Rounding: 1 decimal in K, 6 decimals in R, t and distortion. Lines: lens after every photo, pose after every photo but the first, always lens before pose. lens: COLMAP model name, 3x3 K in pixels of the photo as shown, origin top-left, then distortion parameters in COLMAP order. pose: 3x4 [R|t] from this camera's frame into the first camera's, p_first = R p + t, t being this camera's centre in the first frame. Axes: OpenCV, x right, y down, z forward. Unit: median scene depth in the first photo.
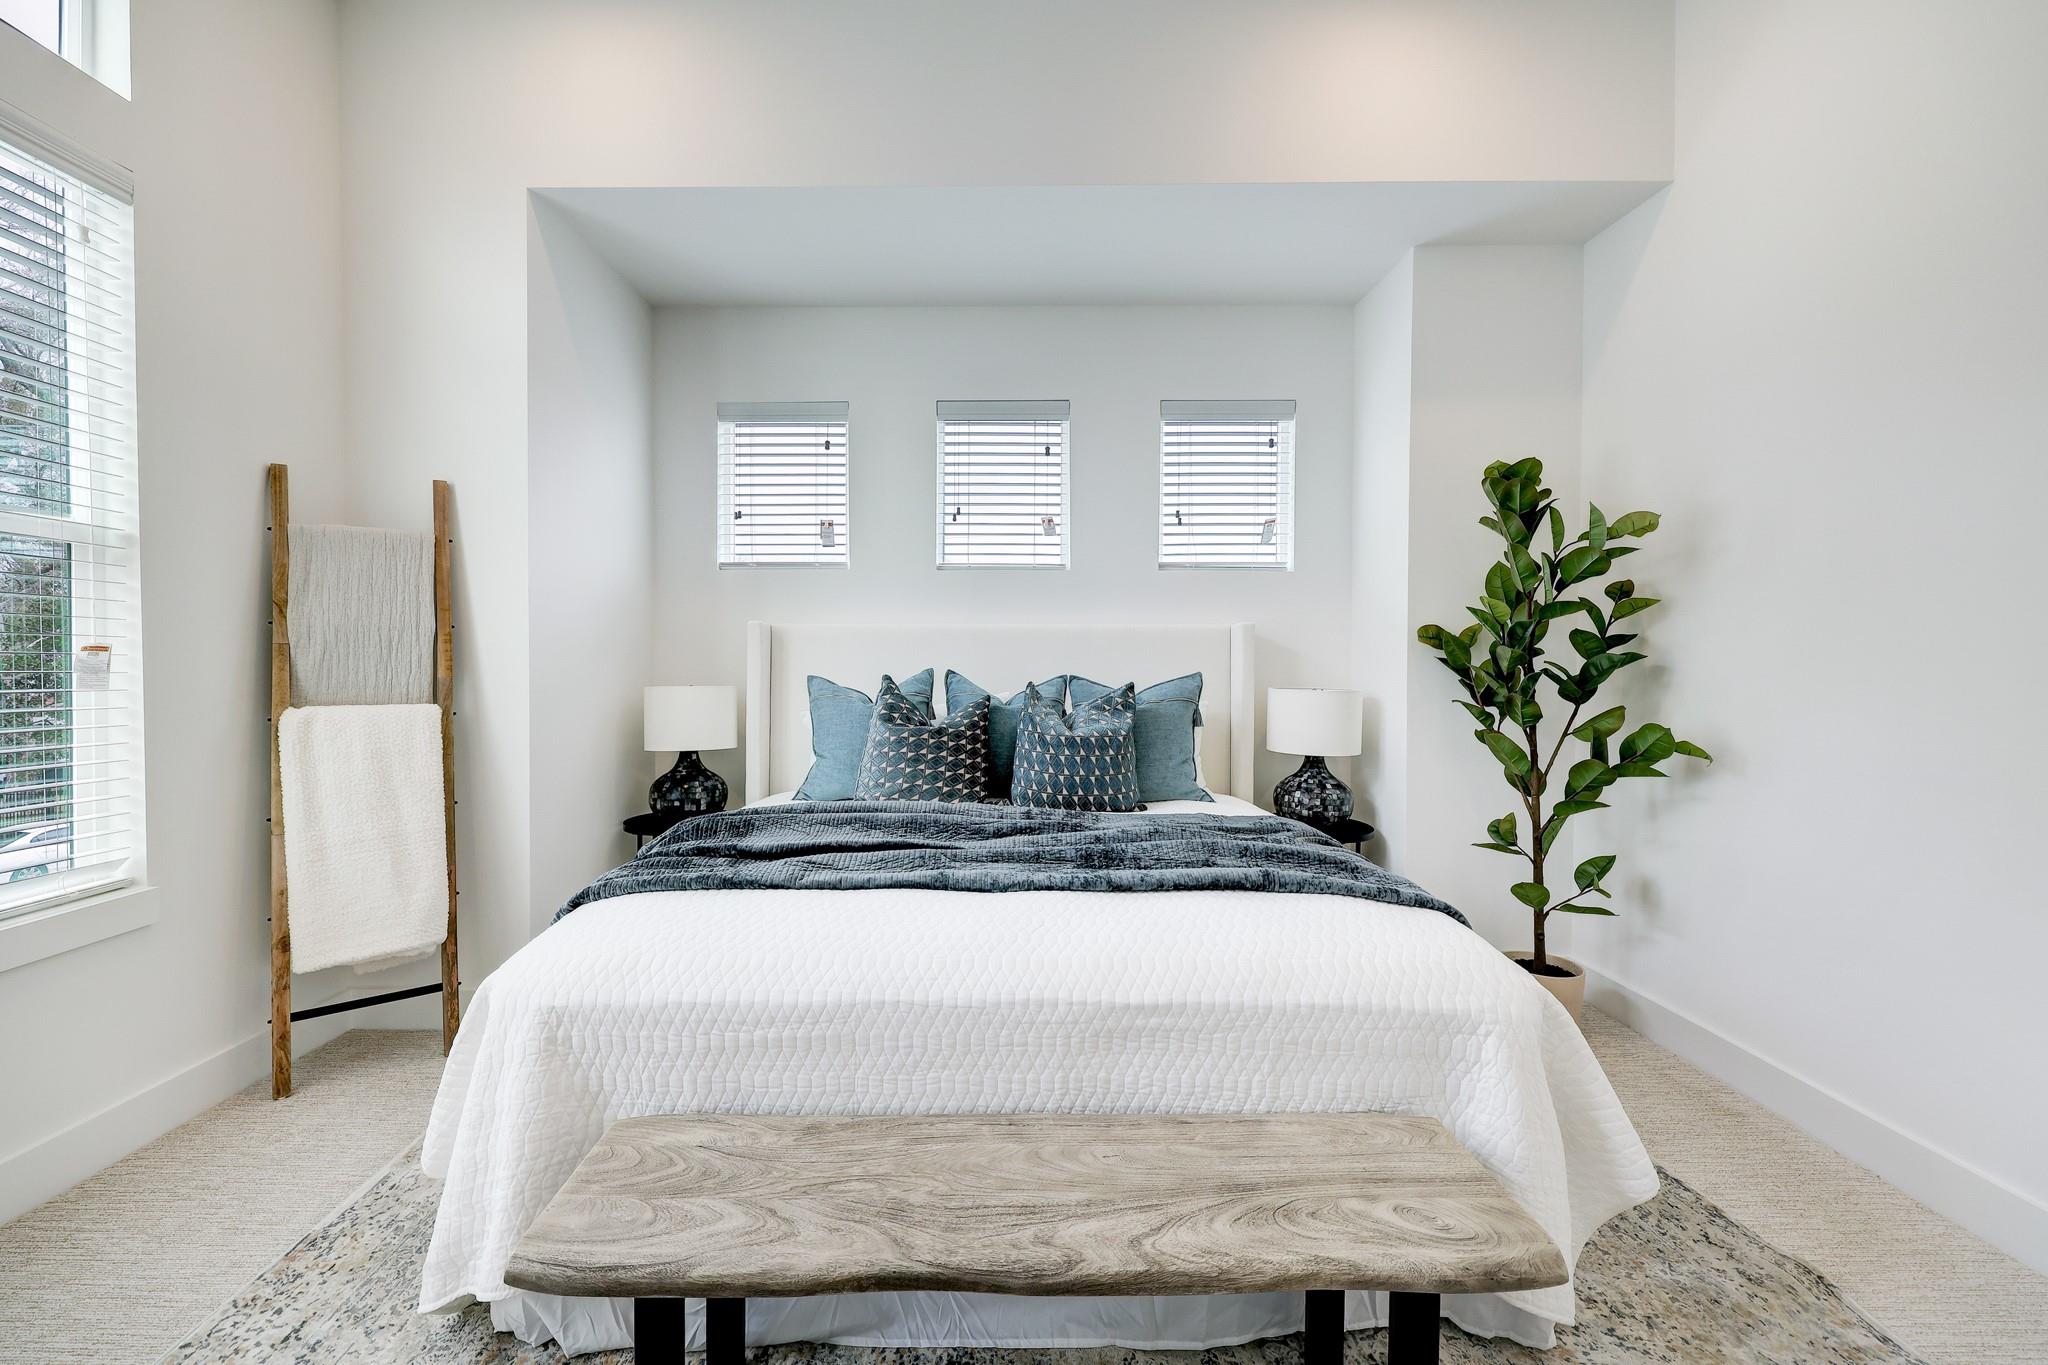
lens RADIAL K [[819.0, 0, 993.0], [0, 819.0, 673.4], [0, 0, 1]] dist [-0.000030, -0.000823]
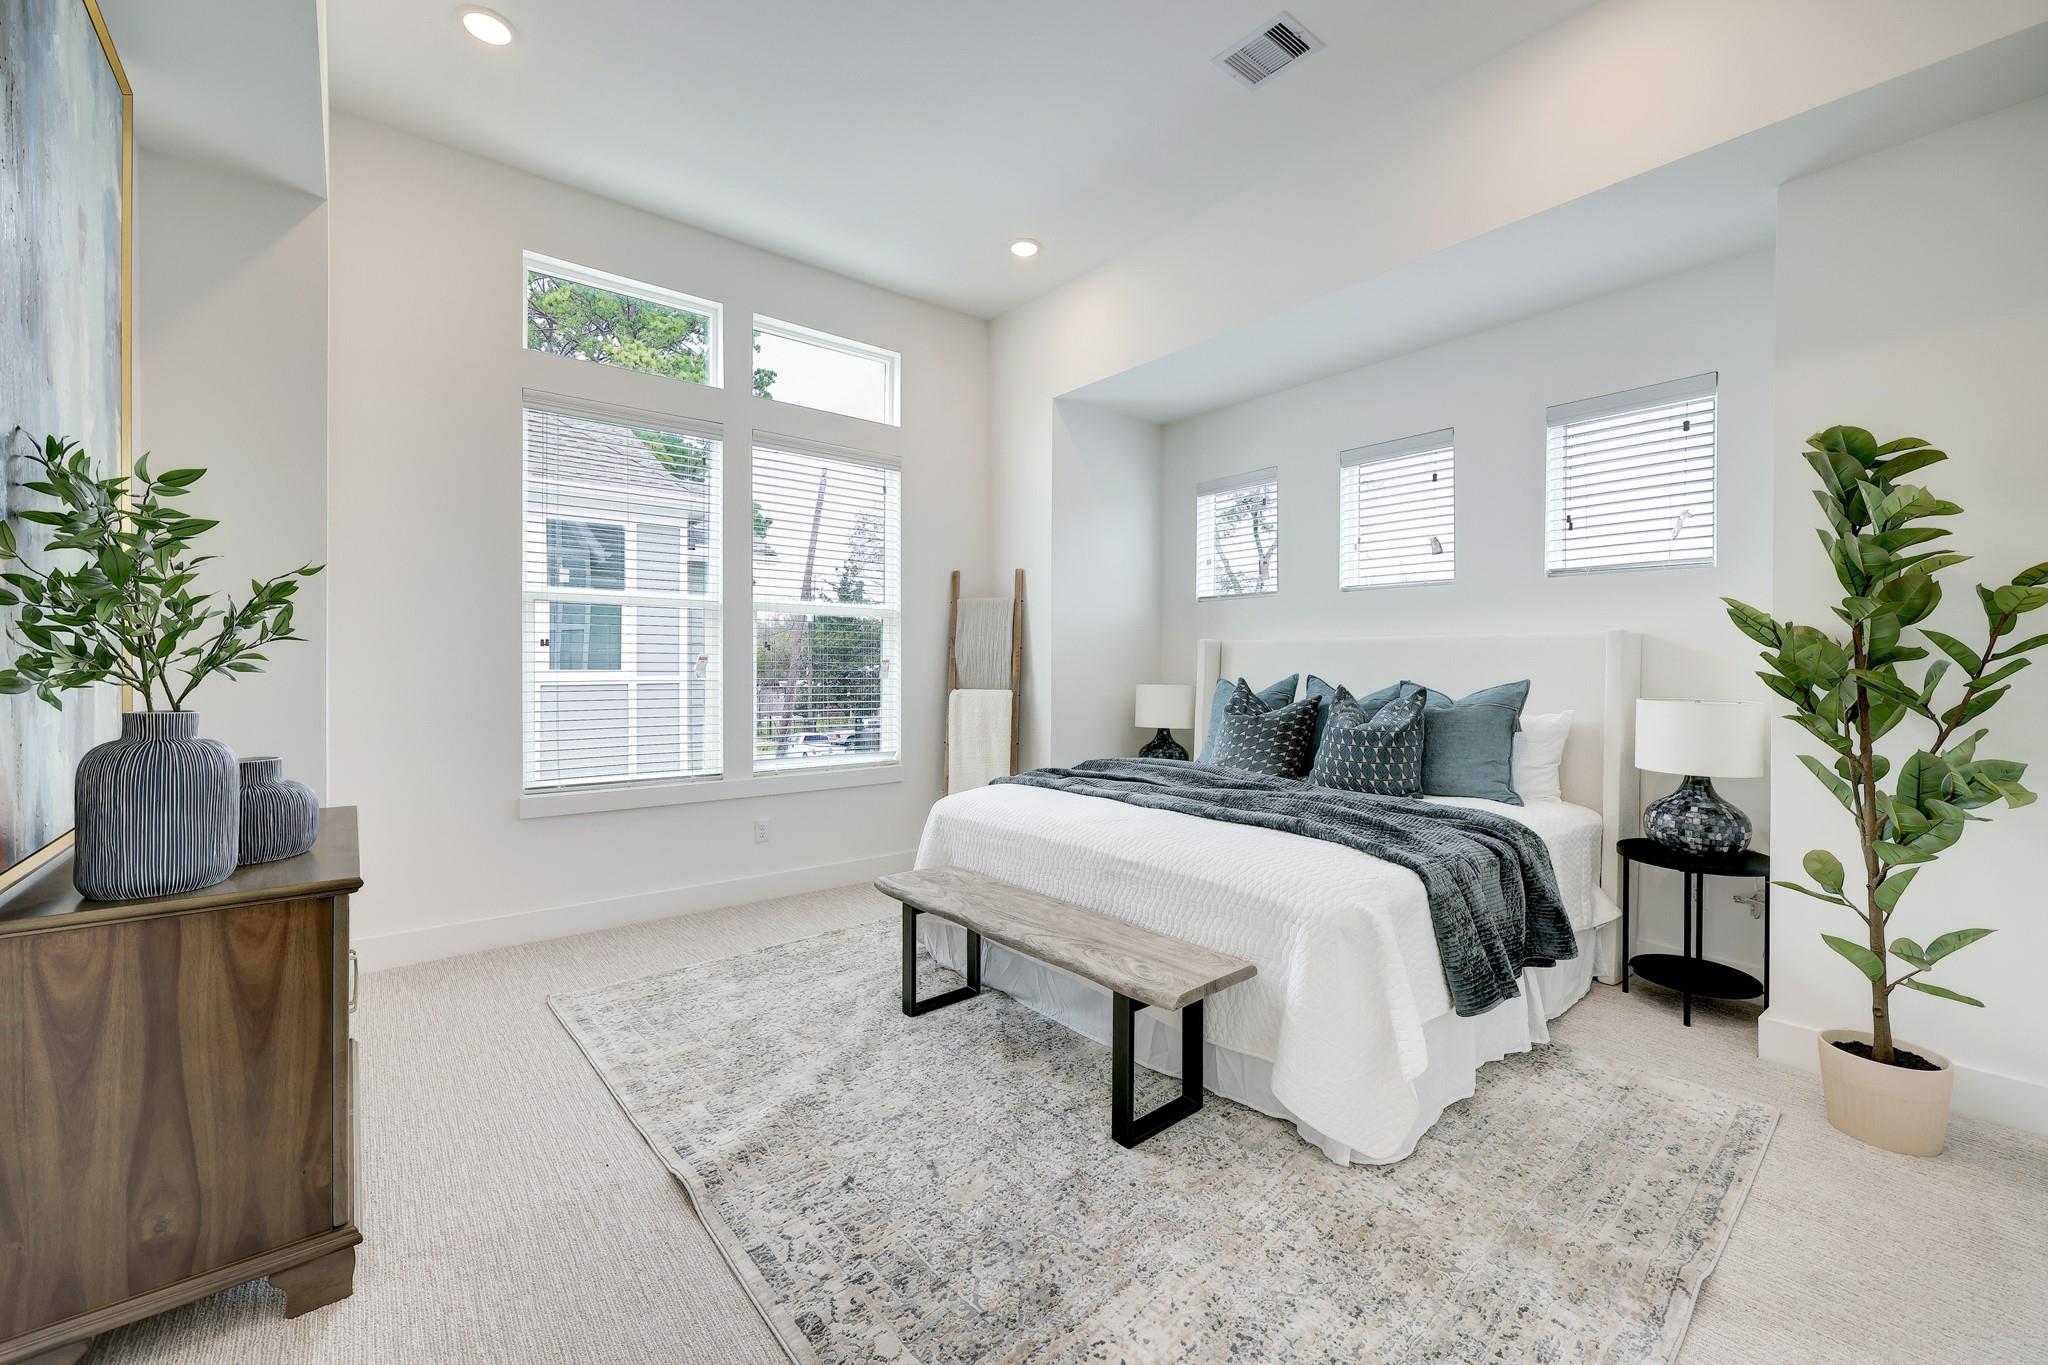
lens RADIAL K [[819.0, 0, 1025.9], [0, 819.0, 685.6], [0, 0, 1]] dist [-0.000030, -0.000823]
pose [[0.642164, 0.021478, -0.766266, 0.739799], [-0.011917, 0.999766, 0.018036, -0.006896], [0.766474, -0.002451, 0.642270, -0.169769]]
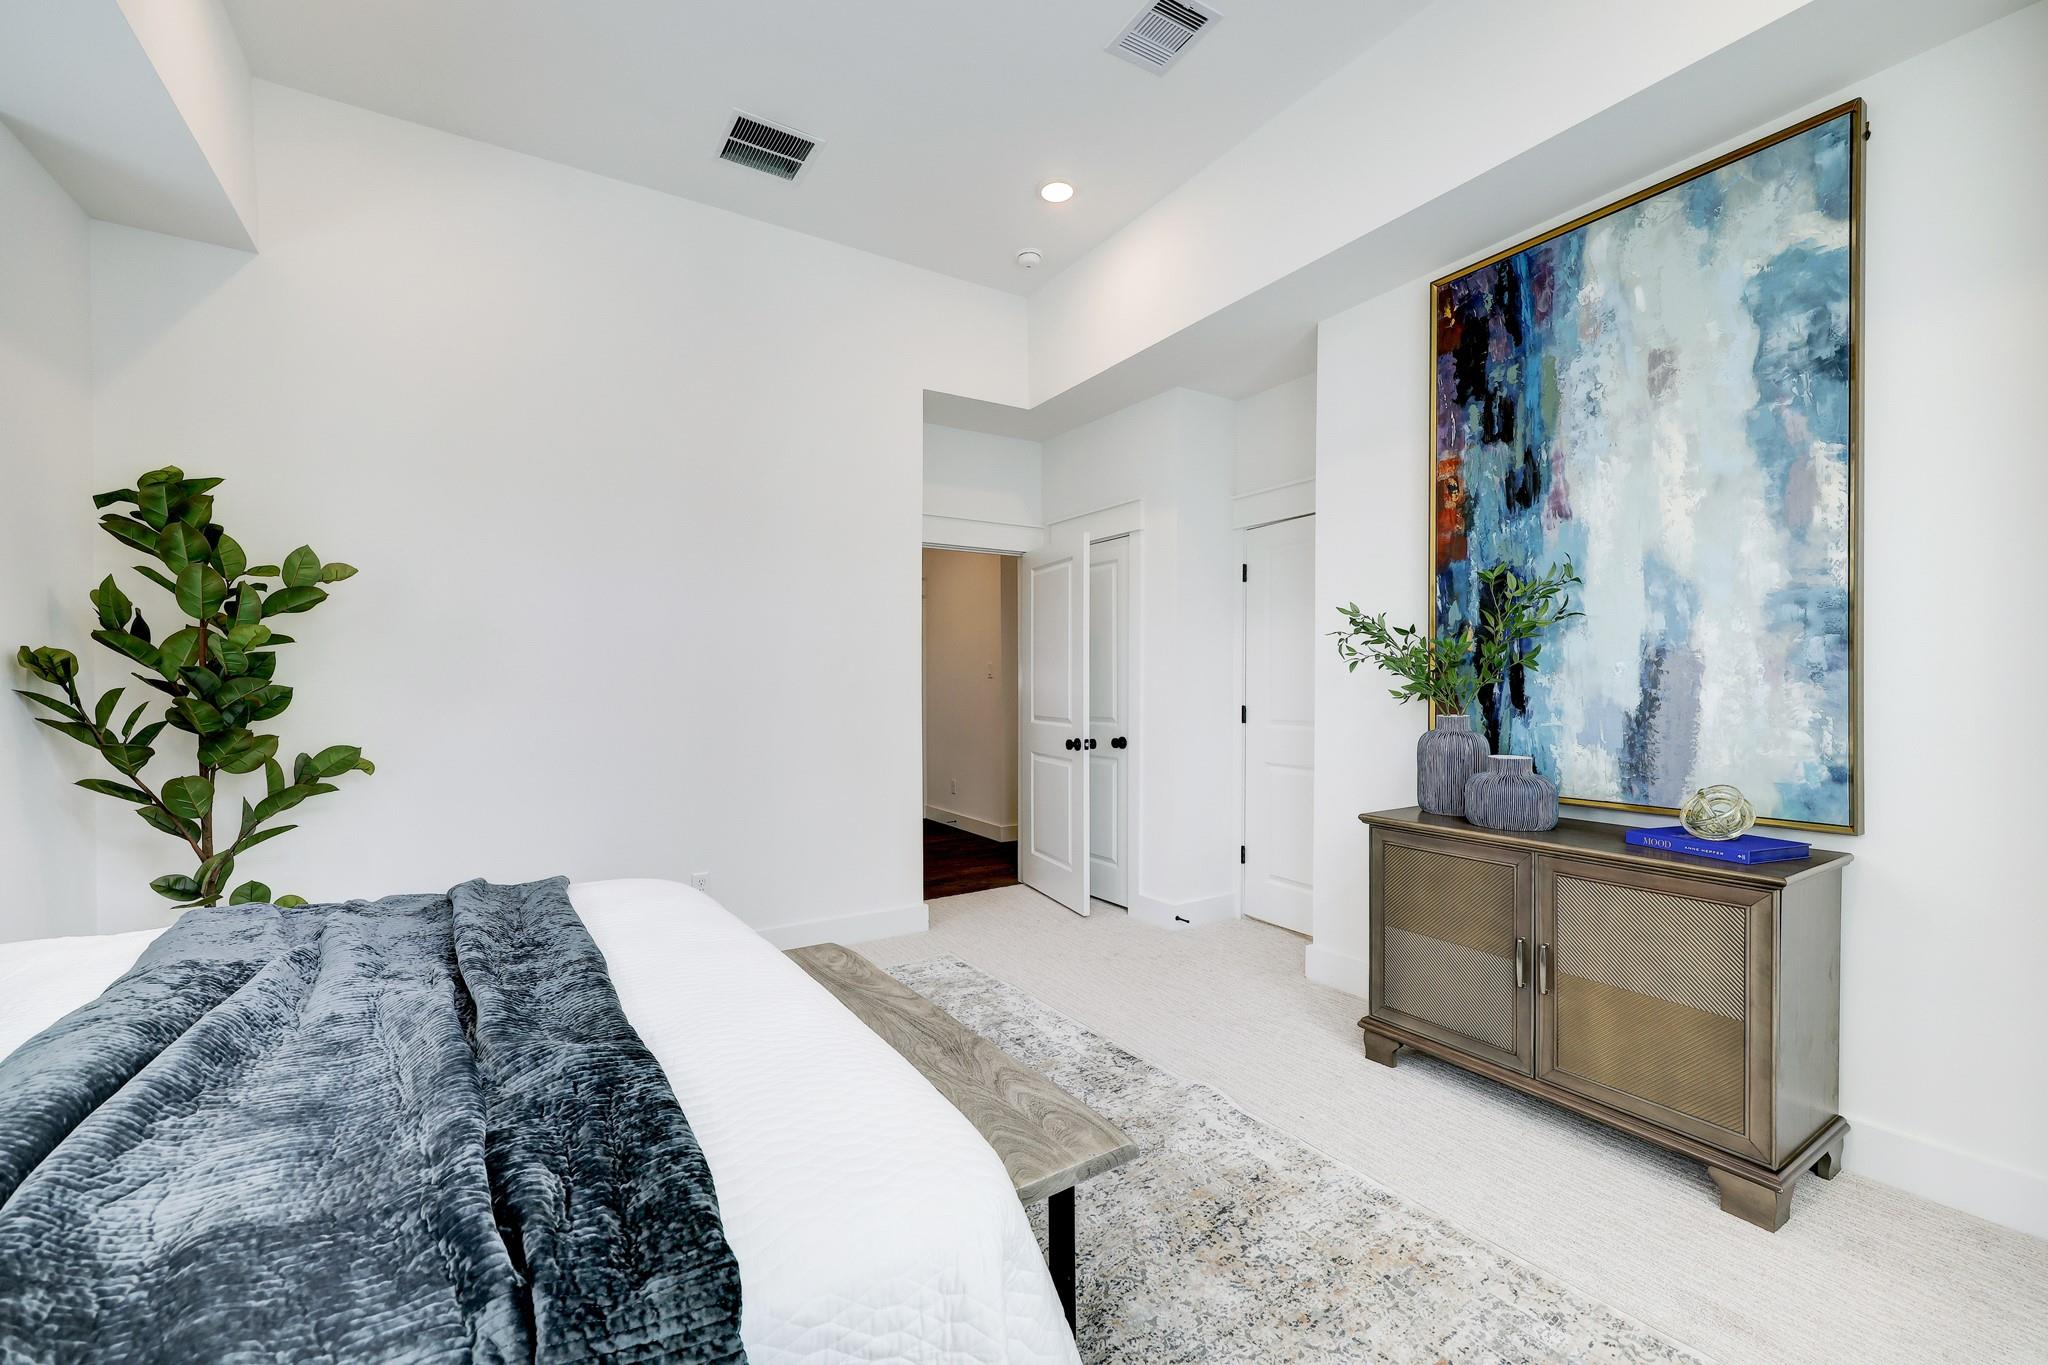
lens RADIAL K [[819.0, 0, 1017.1], [0, 819.0, 683.6], [0, 0, 1]] dist [-0.000030, -0.000823]
pose [[-0.540564, -0.001011, 0.841303, -0.630299], [0.012894, 0.999872, 0.009486, -0.024750], [-0.841204, 0.015975, -0.540481, 0.726351]]
